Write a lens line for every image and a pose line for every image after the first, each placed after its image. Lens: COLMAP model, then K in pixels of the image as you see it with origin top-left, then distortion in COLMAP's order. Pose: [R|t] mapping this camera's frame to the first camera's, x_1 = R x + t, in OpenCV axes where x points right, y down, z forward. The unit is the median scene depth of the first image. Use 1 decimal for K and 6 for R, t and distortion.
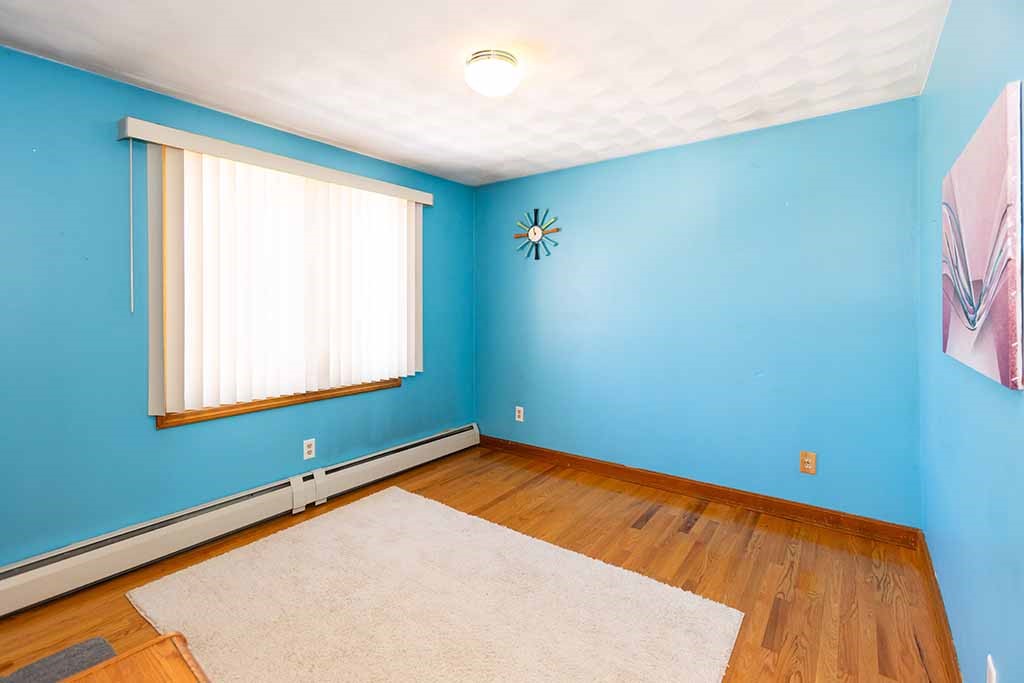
lens RADIAL K [[472.9, 0, 509.5], [0, 472.9, 318.8], [0, 0, 1]] dist [0.001459, 0.000785]
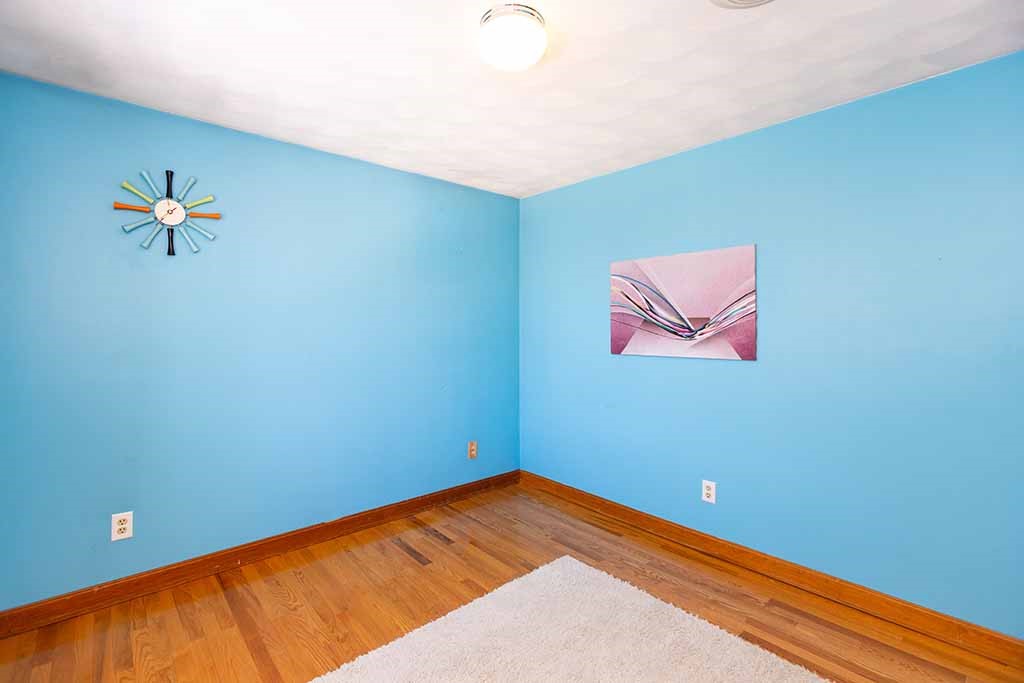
lens RADIAL K [[451.4, 0, 512.0], [0, 451.4, 341.5], [0, 0, 1]] dist [-0.001520, 0.000156]
pose [[0.197208, -0.021978, 0.980115, -0.542639], [0.025361, 0.999528, 0.017310, -0.017790], [-0.980034, 0.021443, 0.197673, 0.593782]]
